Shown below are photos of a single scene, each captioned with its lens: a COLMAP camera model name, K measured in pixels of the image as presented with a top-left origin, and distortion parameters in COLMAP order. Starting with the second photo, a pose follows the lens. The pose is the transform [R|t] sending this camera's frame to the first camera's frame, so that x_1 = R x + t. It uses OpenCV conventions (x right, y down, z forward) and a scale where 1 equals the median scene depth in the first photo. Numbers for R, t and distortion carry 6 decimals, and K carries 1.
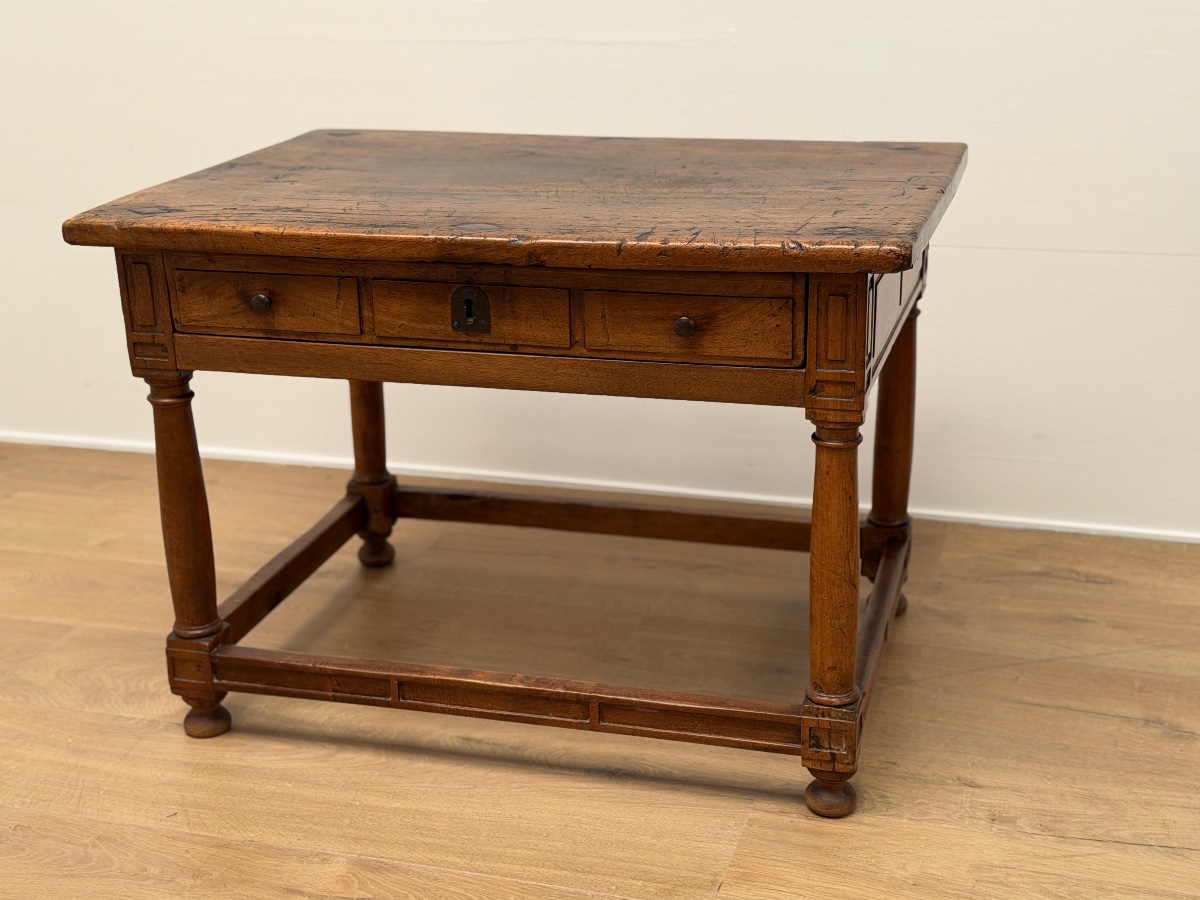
lens RADIAL K [[1708.6, 0, 600.0], [0, 1708.6, 450.0], [0, 0, 1]] dist [0.147991, -0.058801]
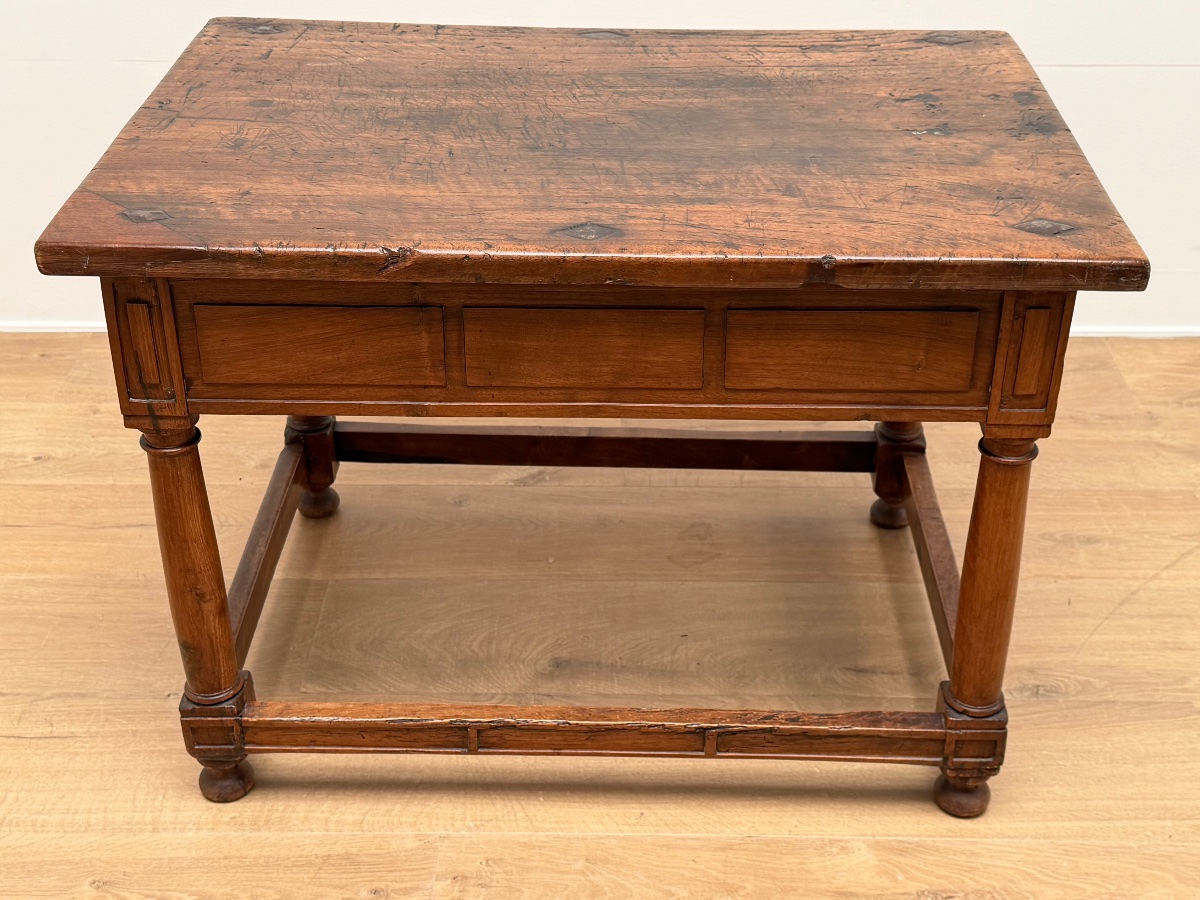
lens RADIAL K [[1613.9, 0, 598.6], [0, 1613.9, 447.7], [0, 0, 1]] dist [0.198477, -0.441351]
pose [[-0.969043, 0.145573, -0.199408, 0.169768], [-0.061330, 0.640424, 0.765569, -0.731244], [0.239152, 0.754099, -0.611671, 1.772353]]
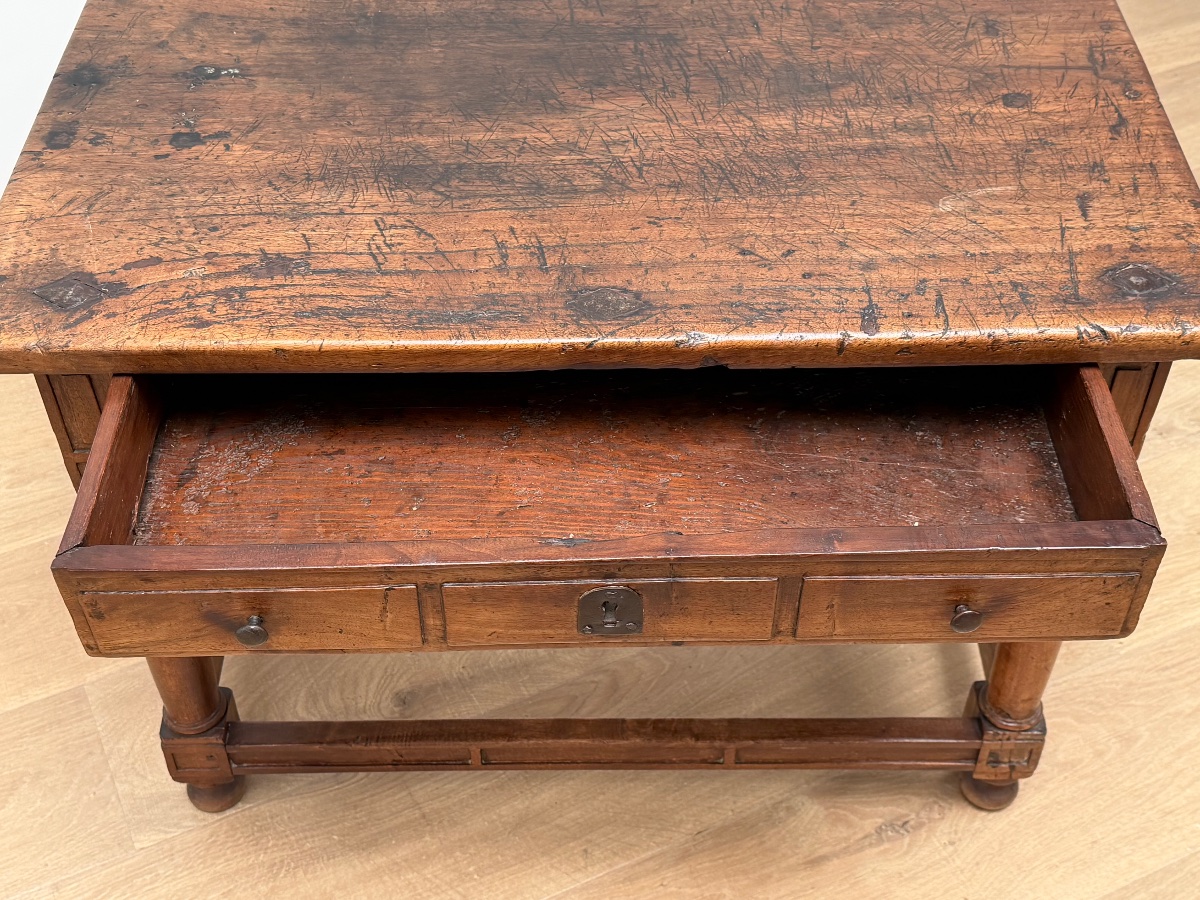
lens RADIAL K [[1613.9, 0, 598.6], [0, 1613.9, 447.7], [0, 0, 1]] dist [0.198477, -0.441351]
pose [[0.960296, -0.180374, 0.212832, -0.217542], [0.070505, 0.895025, 0.440408, -0.354535], [-0.269928, -0.407916, 0.872206, 0.395802]]
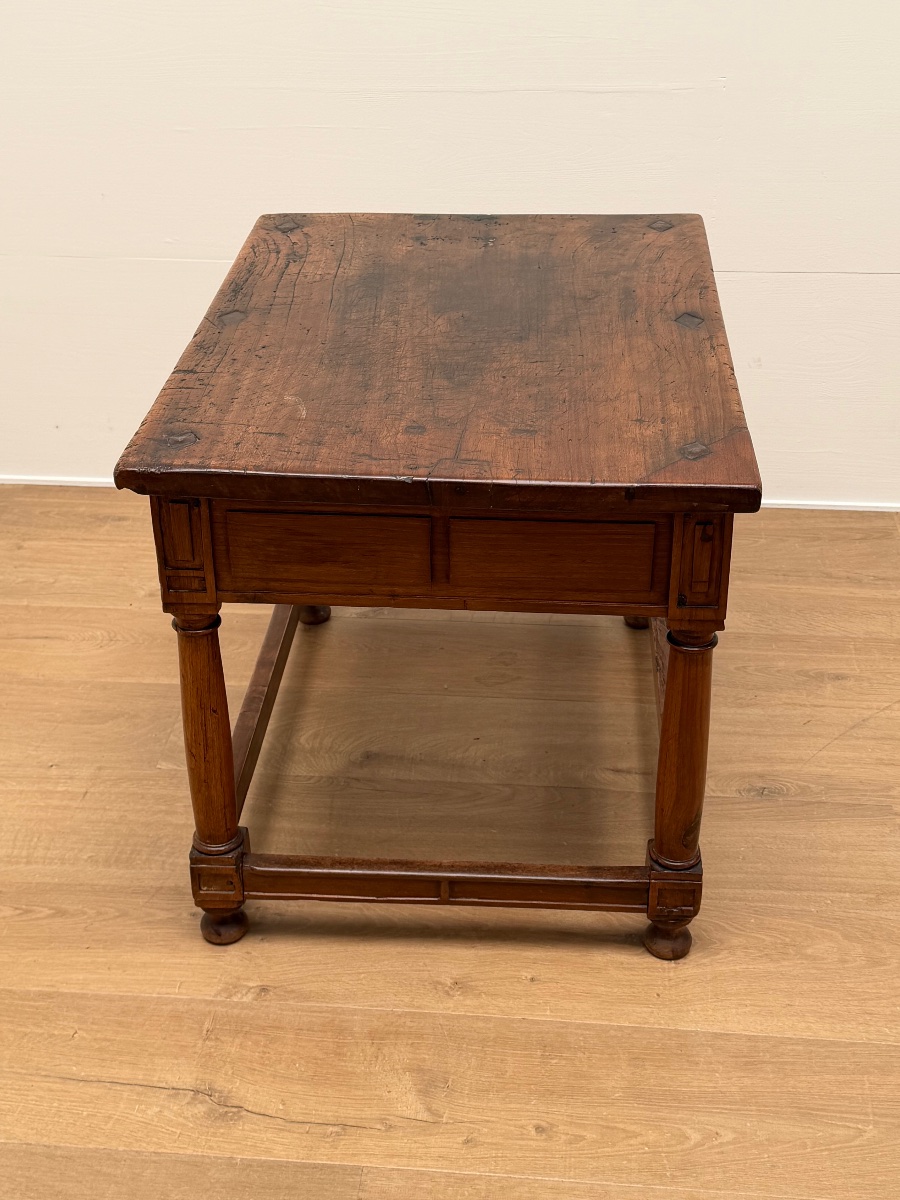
lens RADIAL K [[1613.9, 0, 439.6], [0, 1613.9, 596.1], [0, 0, 1]] dist [0.198477, -0.441351]
pose [[0.209830, 0.494459, -0.843494, 0.957845], [-0.317118, 0.850480, 0.419667, -0.464788], [0.924882, 0.179428, 0.335259, 0.768059]]
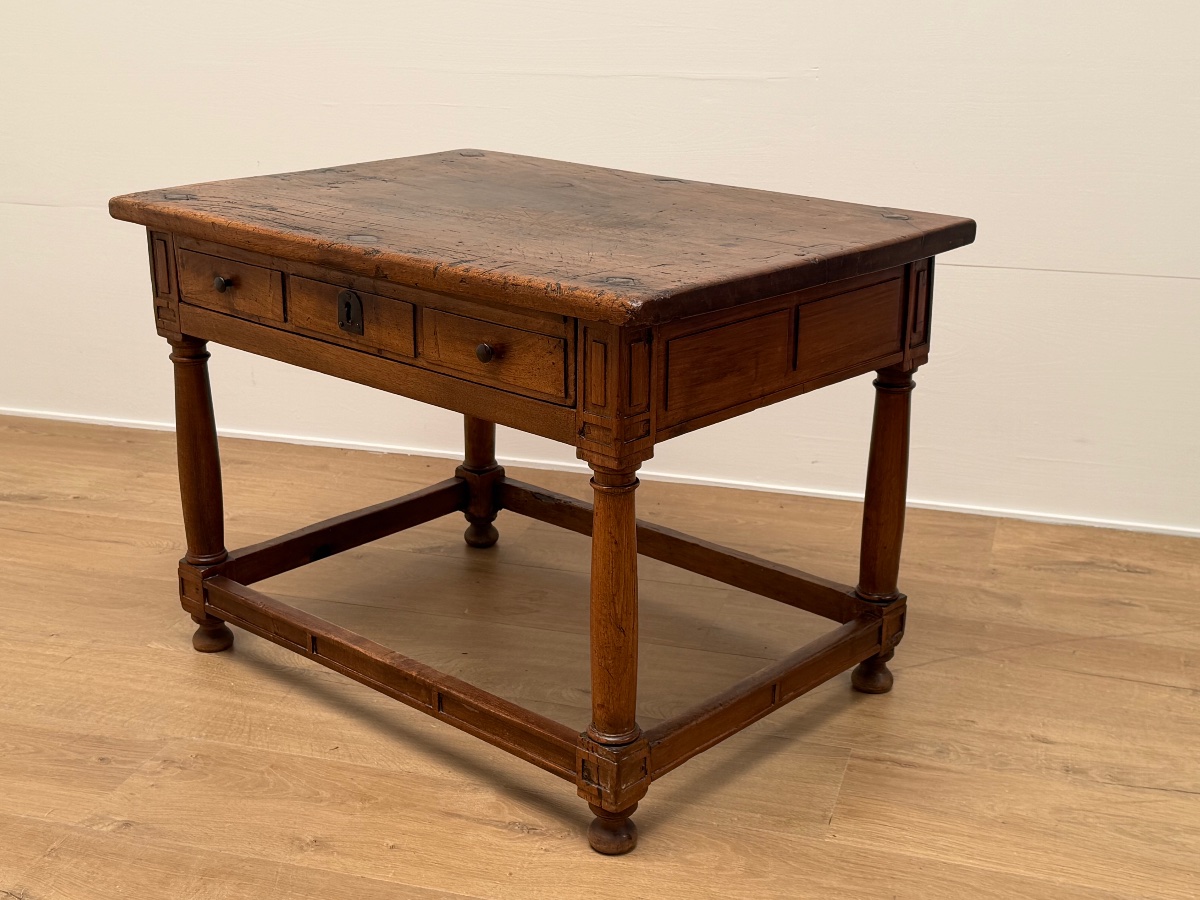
lens RADIAL K [[1613.9, 0, 598.6], [0, 1613.9, 447.7], [0, 0, 1]] dist [0.198477, -0.441351]
pose [[0.895257, 0.163676, -0.414397, 0.503231], [-0.168081, 0.985428, 0.026098, -0.048684], [0.412630, 0.046288, 0.909722, 0.113812]]
